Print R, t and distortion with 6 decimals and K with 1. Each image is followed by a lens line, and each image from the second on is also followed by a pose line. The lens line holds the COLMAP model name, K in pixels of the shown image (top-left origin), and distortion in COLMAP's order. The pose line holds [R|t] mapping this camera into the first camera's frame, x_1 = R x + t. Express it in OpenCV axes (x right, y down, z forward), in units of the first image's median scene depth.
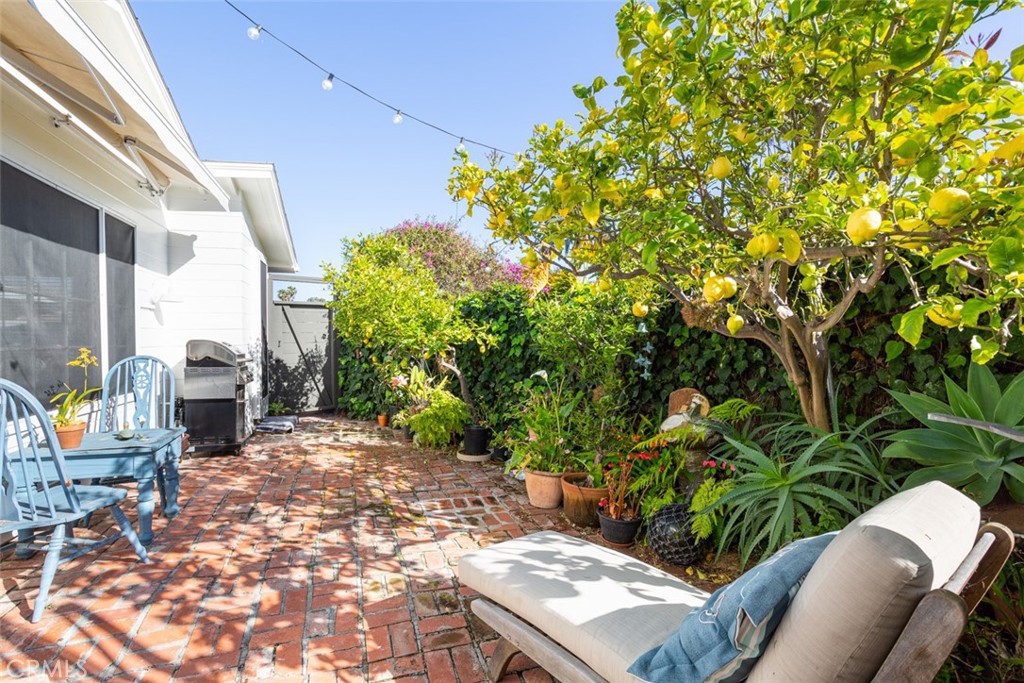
lens RADIAL K [[504.0, 0, 509.3], [0, 504.0, 337.9], [0, 0, 1]] dist [-0.026572, 0.018901]
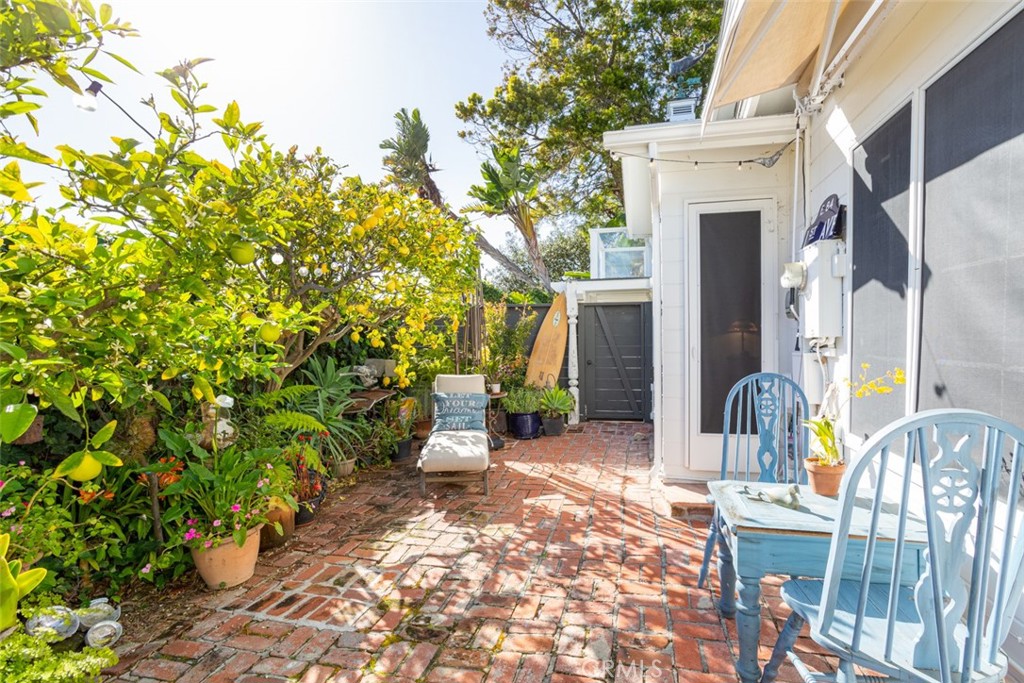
lens RADIAL K [[504.0, 0, 513.1], [0, 504.0, 339.7], [0, 0, 1]] dist [-0.026572, 0.018901]
pose [[-0.845830, 0.004289, 0.533435, -0.885158], [0.010411, 0.999910, 0.008468, -0.021978], [-0.533351, 0.012716, -0.845799, 1.864583]]
